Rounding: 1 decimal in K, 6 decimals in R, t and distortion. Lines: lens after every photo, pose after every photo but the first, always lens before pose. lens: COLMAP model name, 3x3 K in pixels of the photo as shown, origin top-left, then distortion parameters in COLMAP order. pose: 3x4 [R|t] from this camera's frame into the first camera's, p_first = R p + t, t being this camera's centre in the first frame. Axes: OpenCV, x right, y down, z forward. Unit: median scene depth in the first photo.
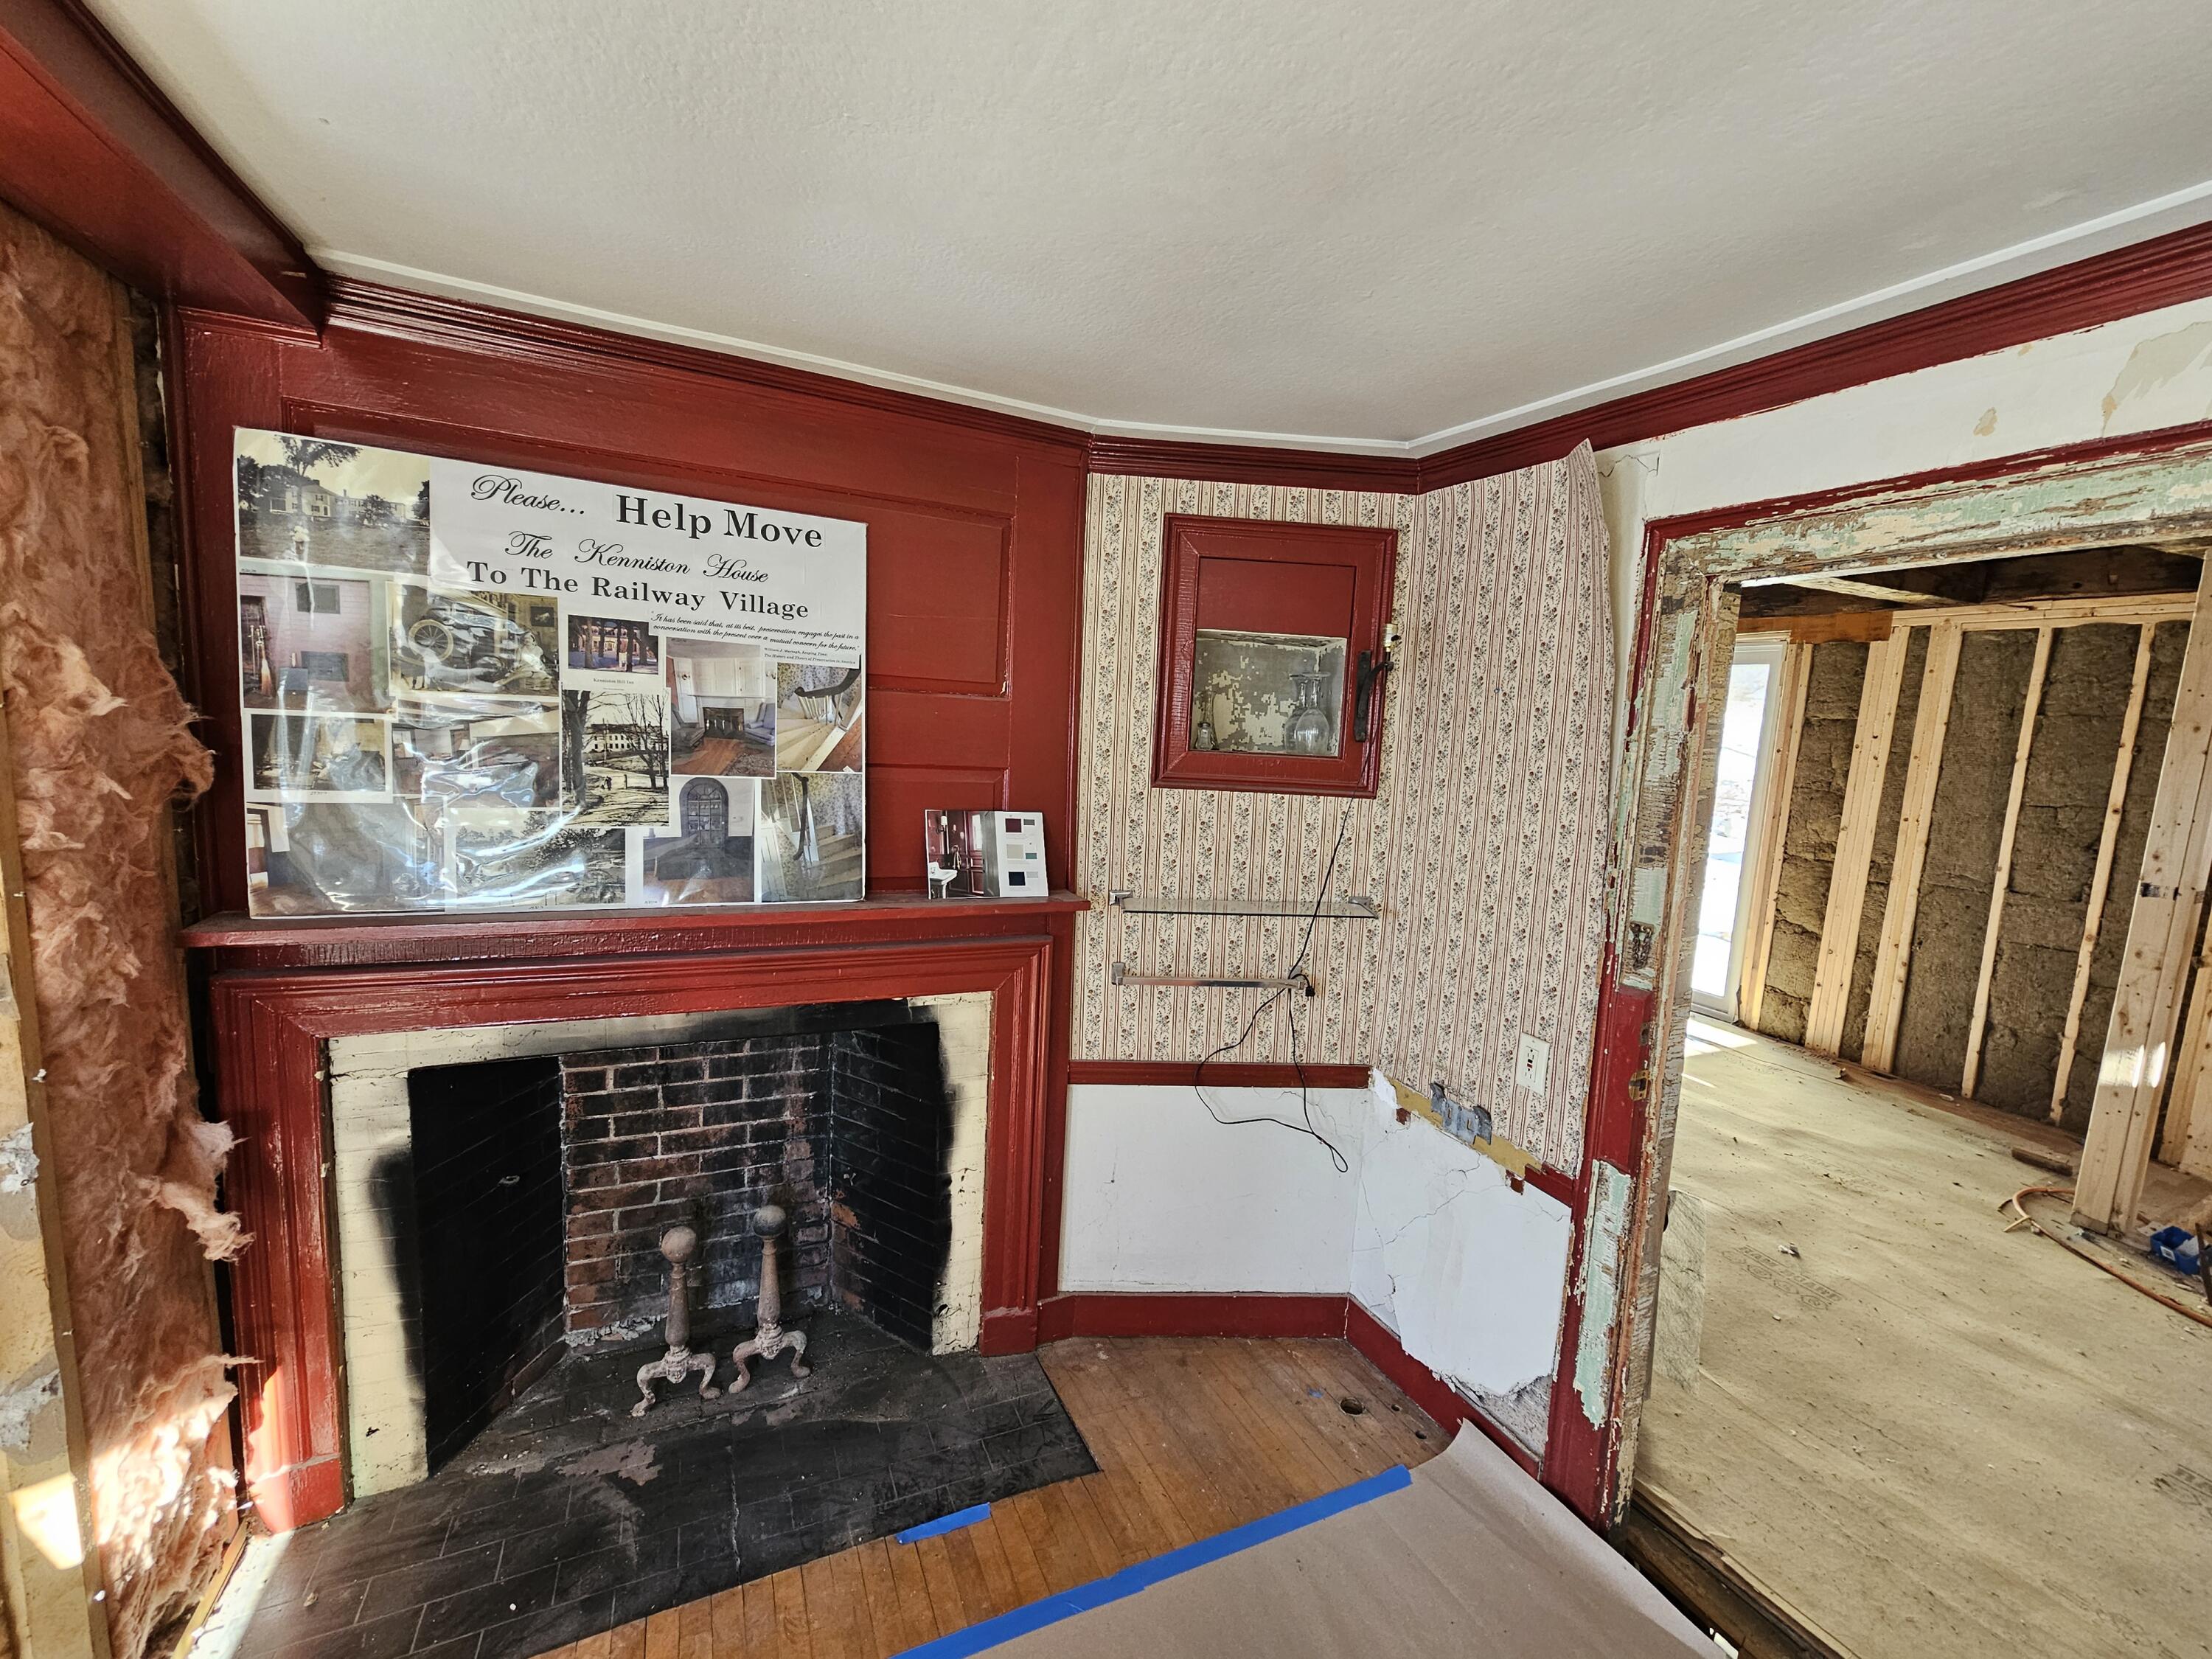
lens RADIAL K [[899.3, 0, 1108.2], [0, 899.3, 821.7], [0, 0, 1]] dist [-0.000736, 0.001840]
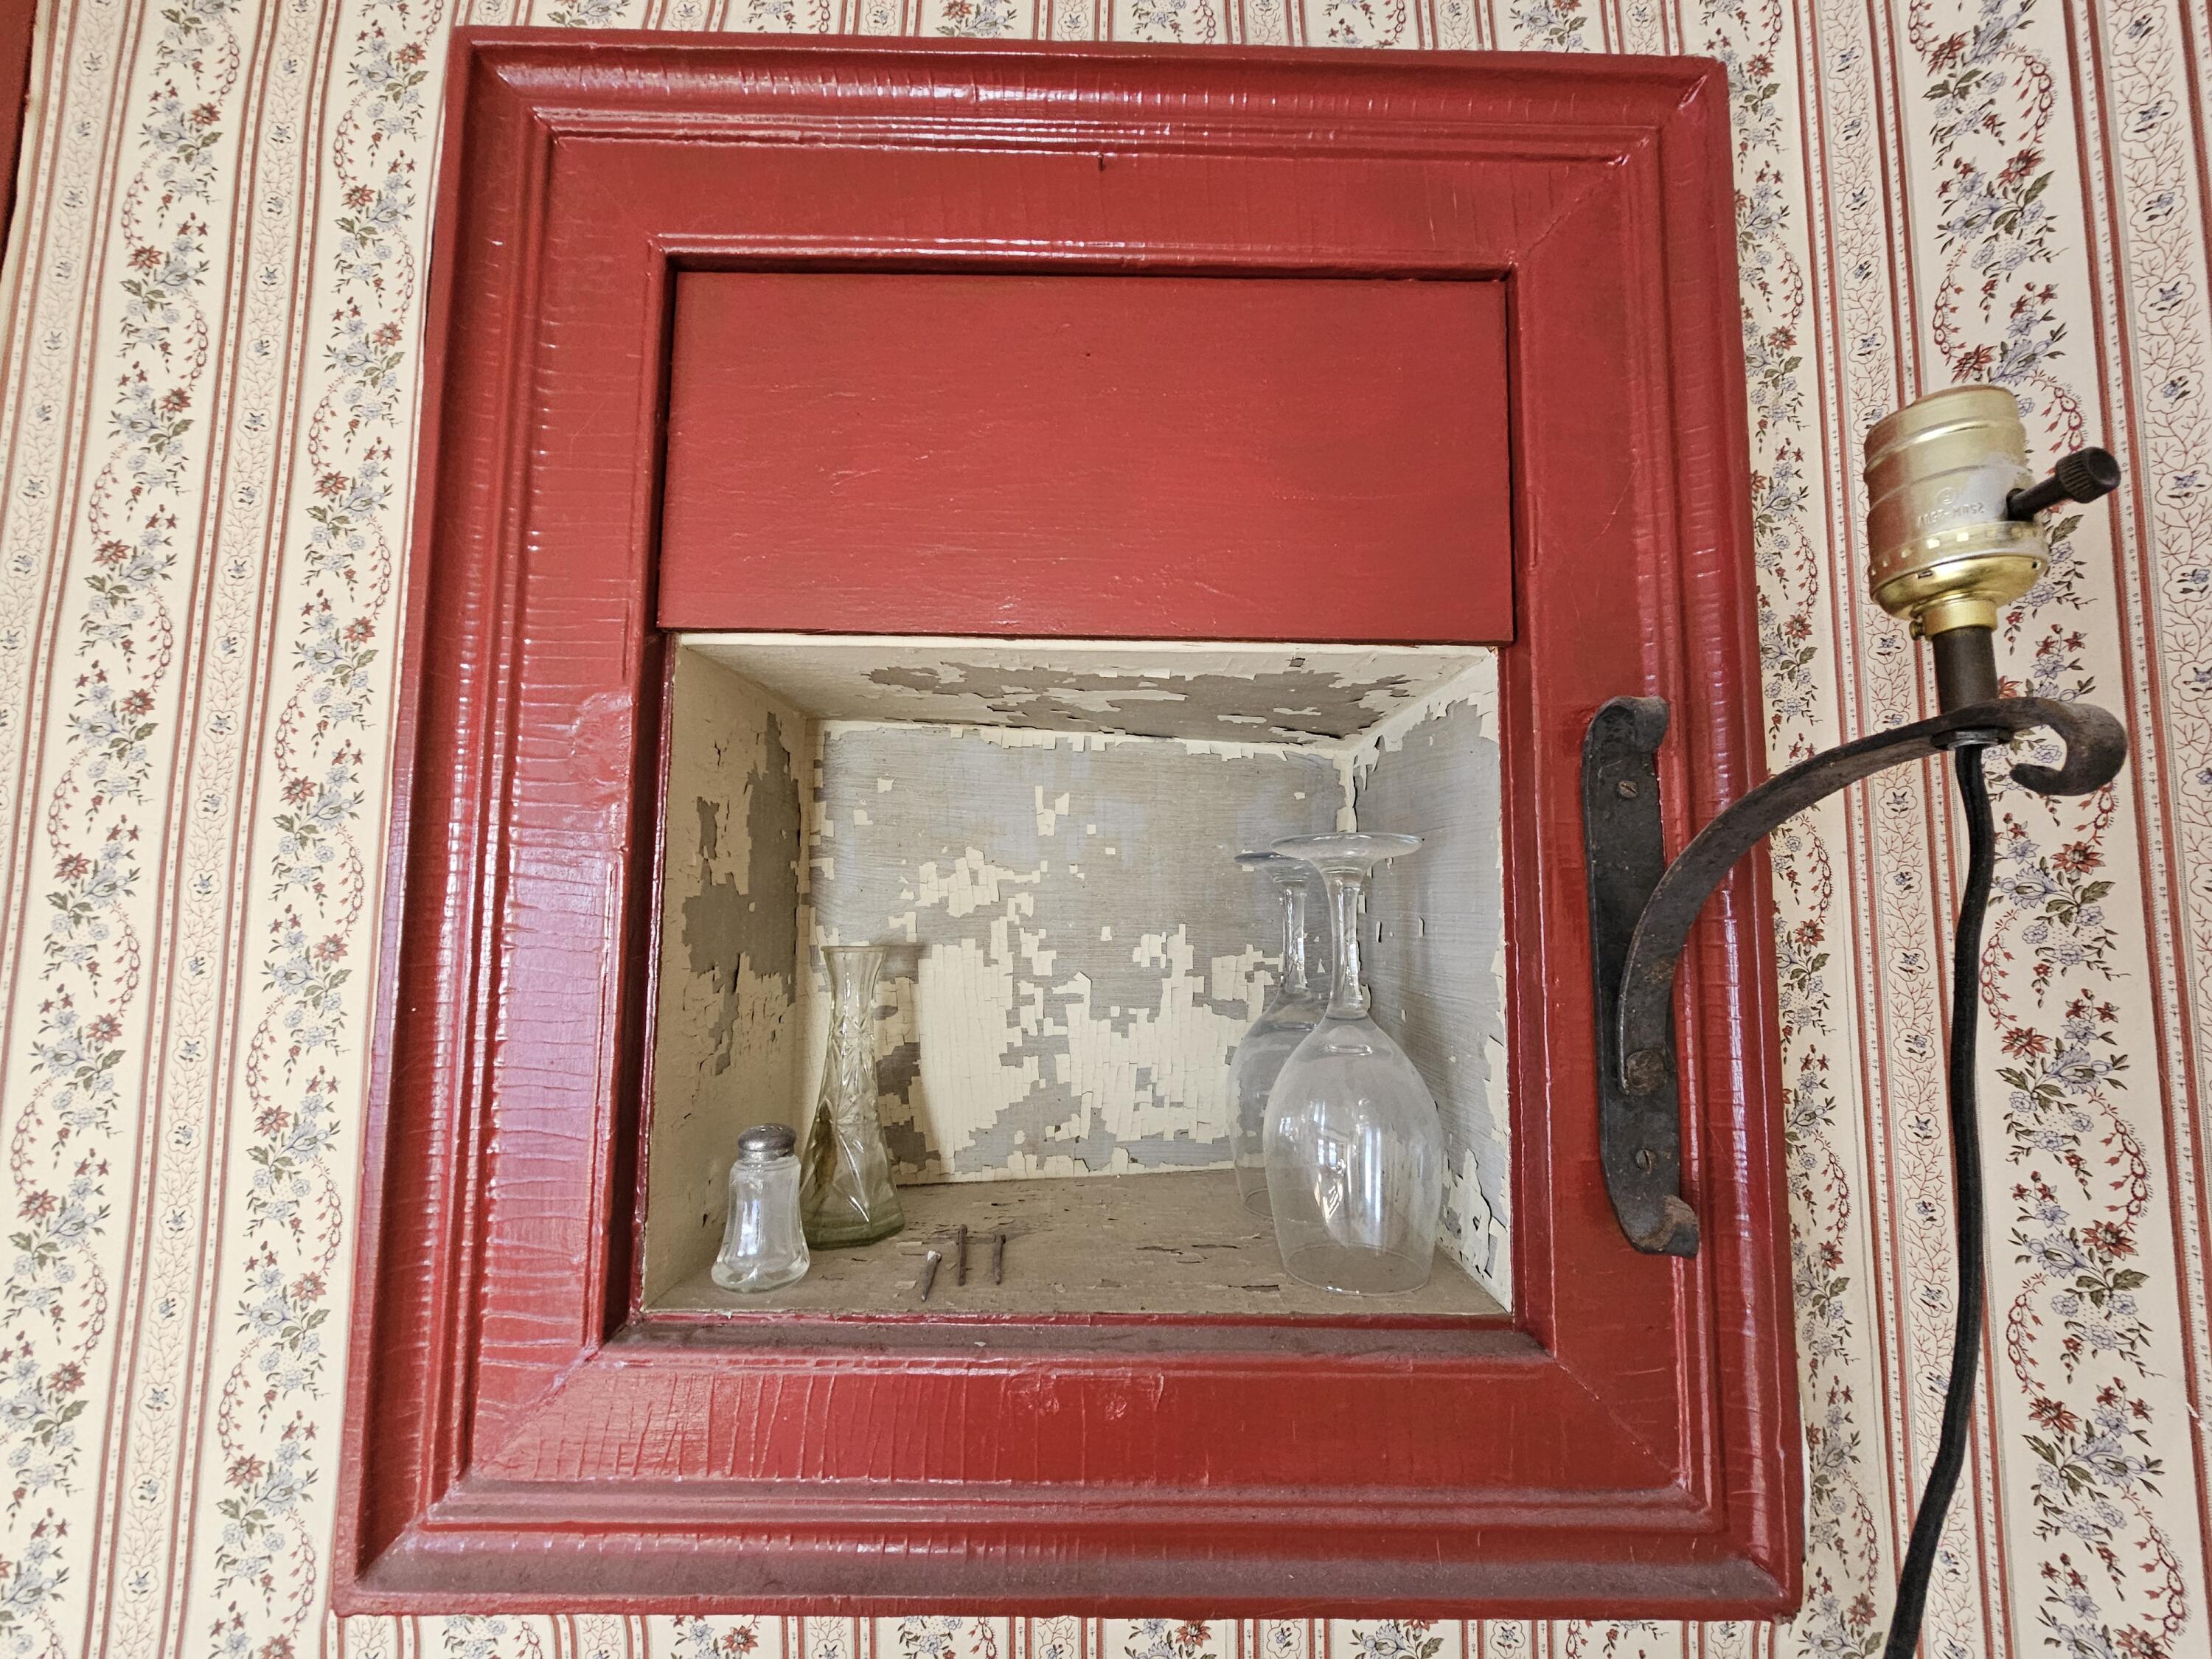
lens RADIAL K [[899.3, 0, 1097.3], [0, 899.3, 825.2], [0, 0, 1]] dist [-0.000736, 0.001840]
pose [[0.997915, -0.042514, -0.048553, 0.201970], [0.032442, 0.980848, -0.192053, -0.143694], [0.055788, 0.190078, 0.980183, 0.868823]]
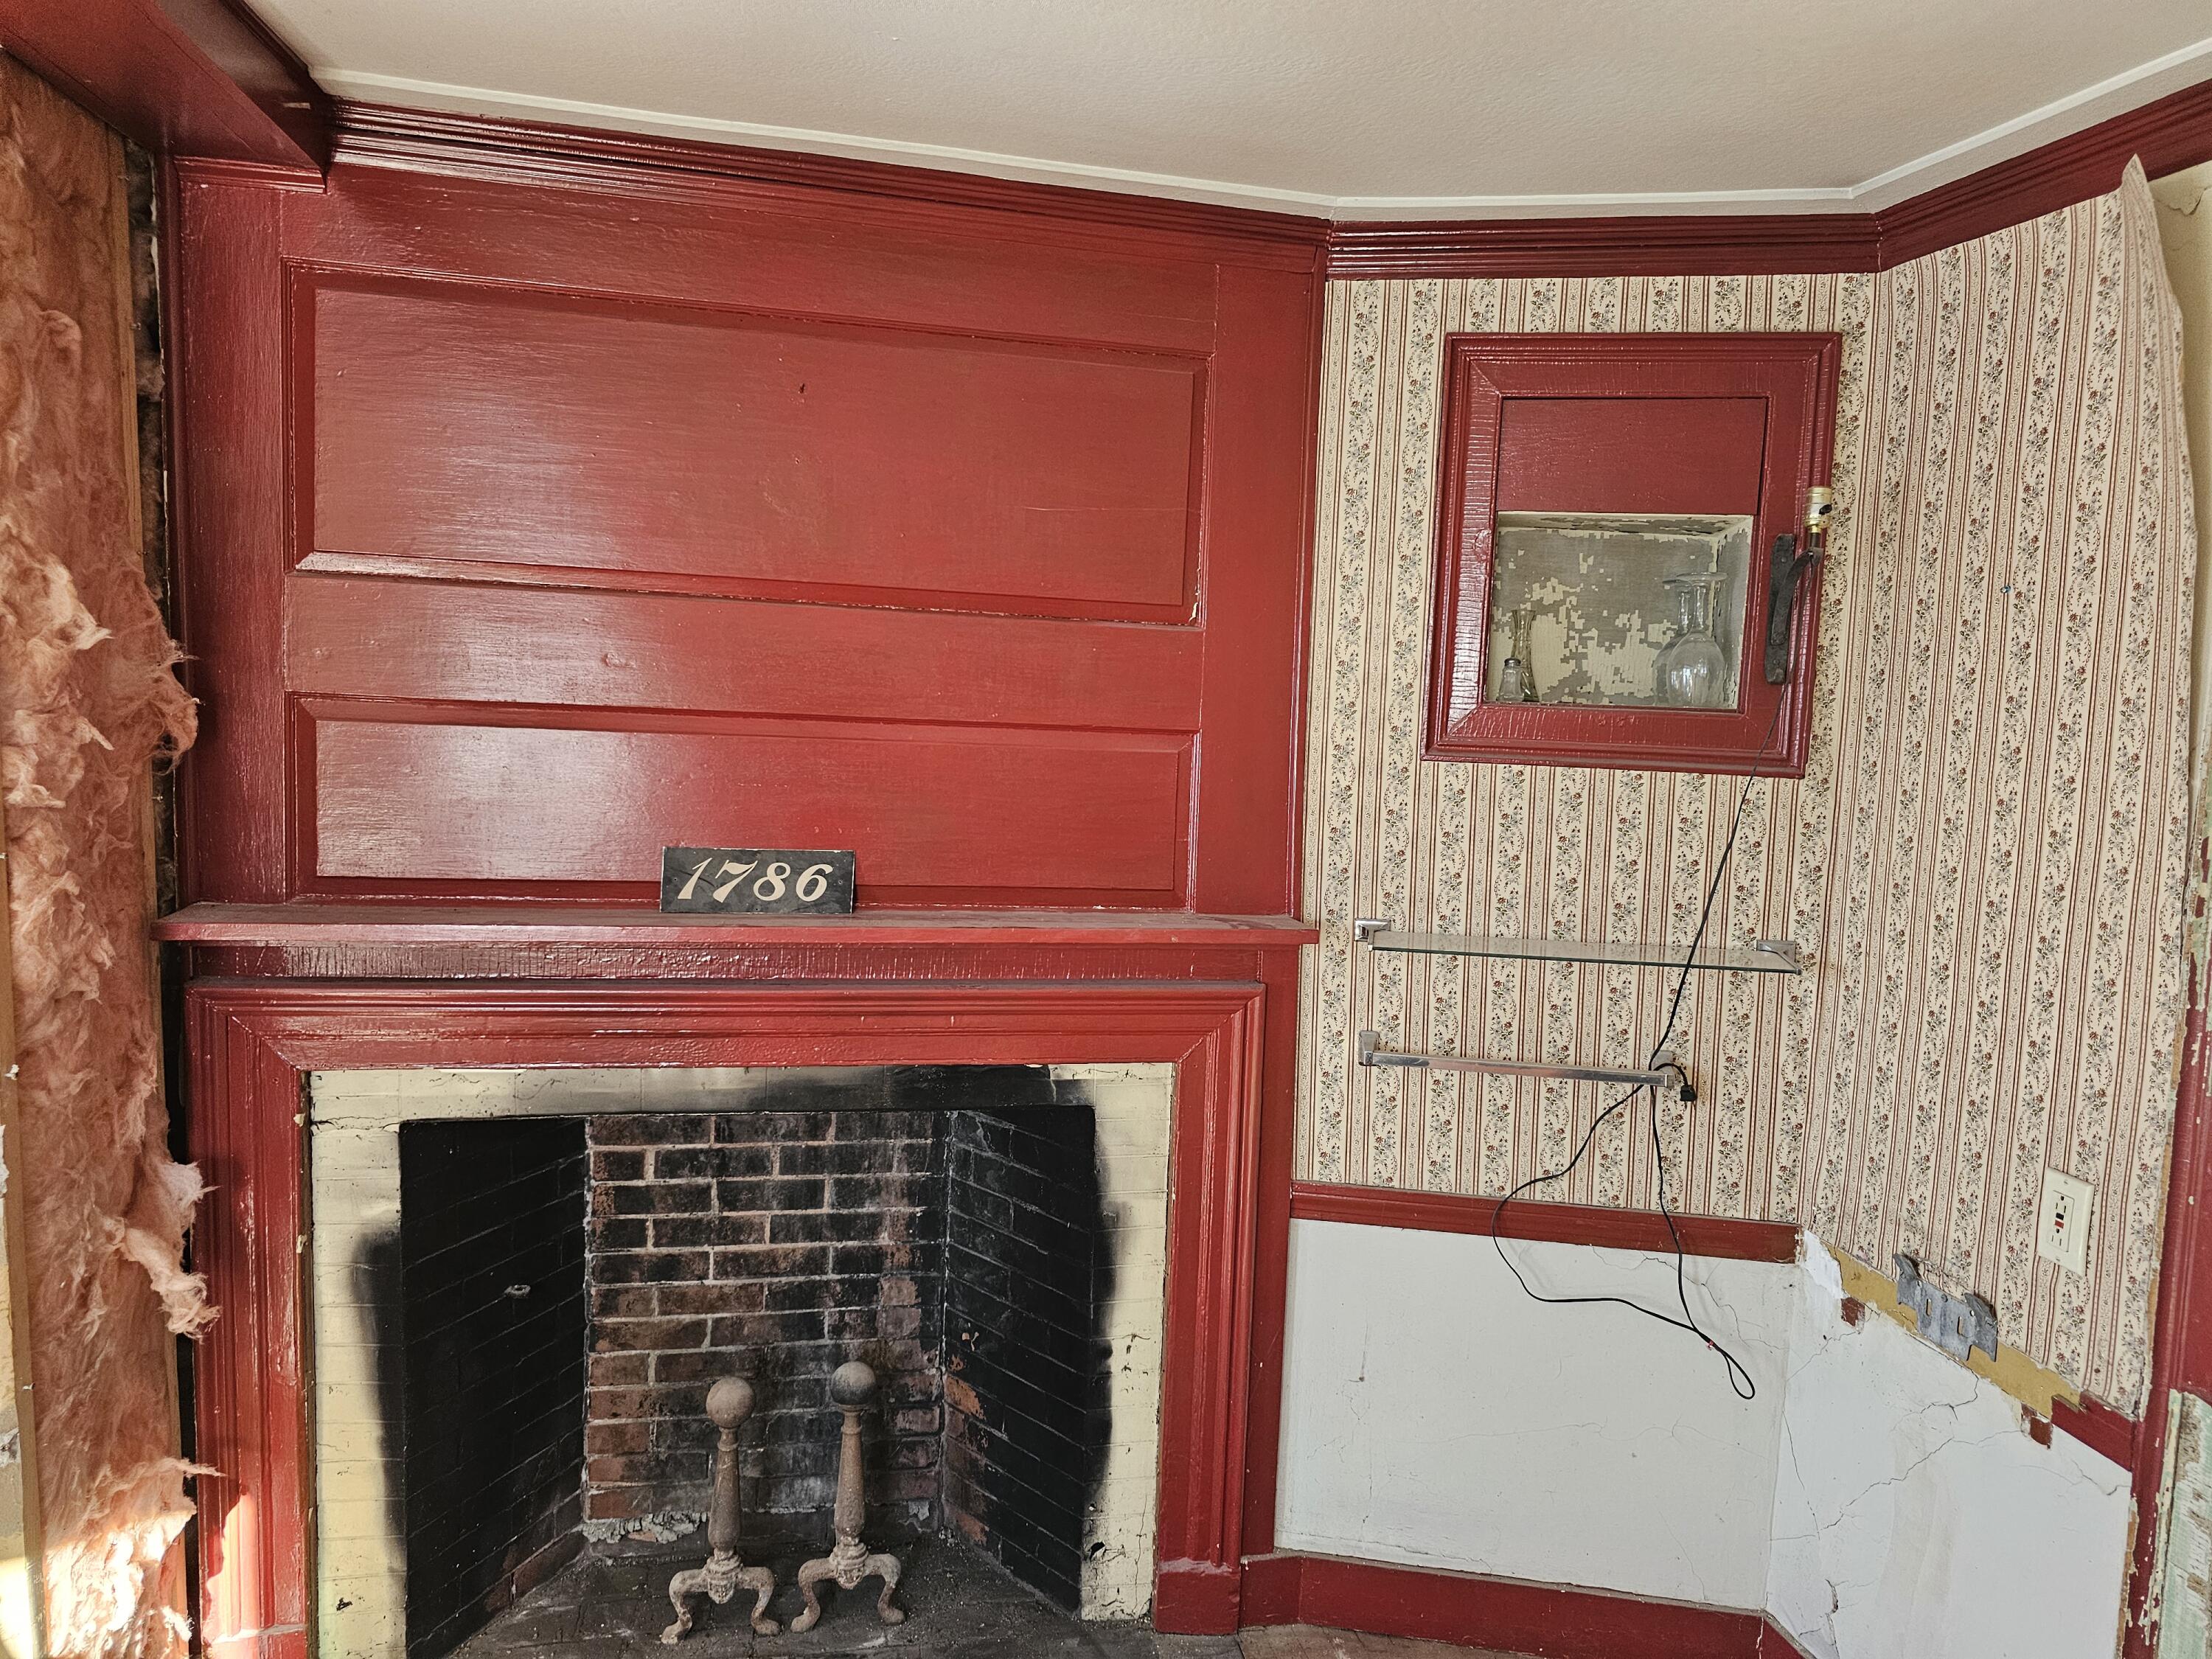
lens RADIAL K [[1473.7, 0, 1123.8], [0, 1473.7, 820.7], [0, 0, 1]] dist [0.045326, -0.027529]
pose [[0.974503, 0.007583, -0.224248, 0.080989], [-0.013926, 0.999546, -0.026715, 0.038439], [0.223944, 0.029156, 0.974166, -0.080124]]
